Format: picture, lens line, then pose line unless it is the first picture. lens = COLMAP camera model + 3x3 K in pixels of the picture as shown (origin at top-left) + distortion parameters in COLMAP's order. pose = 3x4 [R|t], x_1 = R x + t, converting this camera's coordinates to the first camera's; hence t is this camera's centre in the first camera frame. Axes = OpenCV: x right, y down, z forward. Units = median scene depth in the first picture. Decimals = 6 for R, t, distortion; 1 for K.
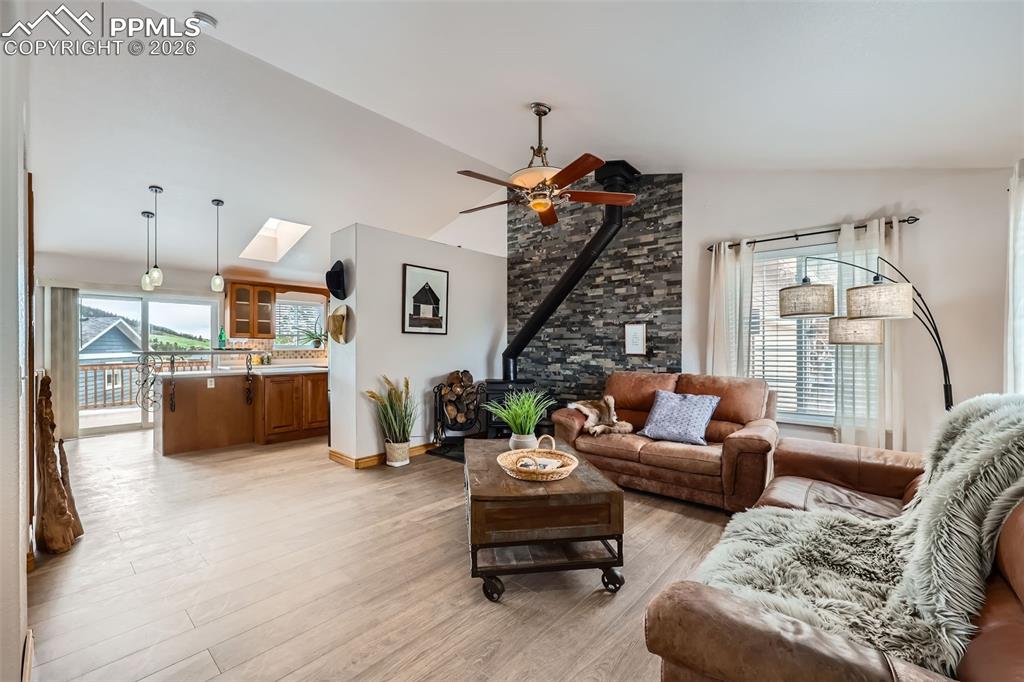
lens RADIAL K [[417.0, 0, 516.6], [0, 417.0, 344.9], [0, 0, 1]] dist [-0.004761, 0.000222]
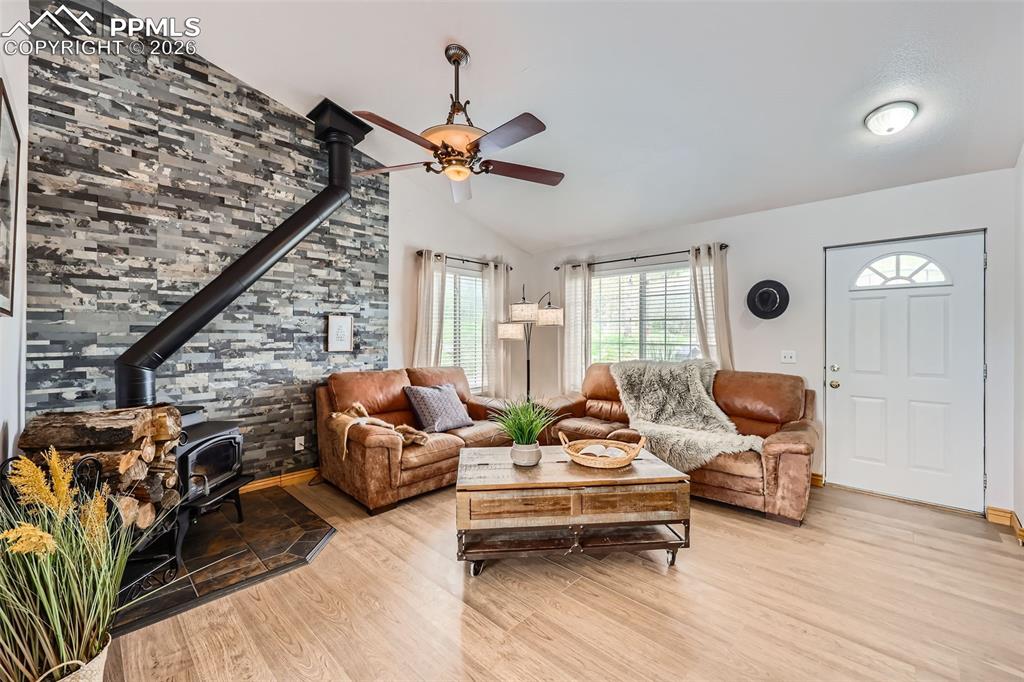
lens RADIAL K [[417.0, 0, 513.9], [0, 417.0, 334.4], [0, 0, 1]] dist [-0.004761, 0.000222]
pose [[0.041044, 0.001841, 0.999156, -0.535272], [-0.004495, 0.999989, -0.001658, -0.012051], [-0.999147, -0.004423, 0.041052, 0.599610]]
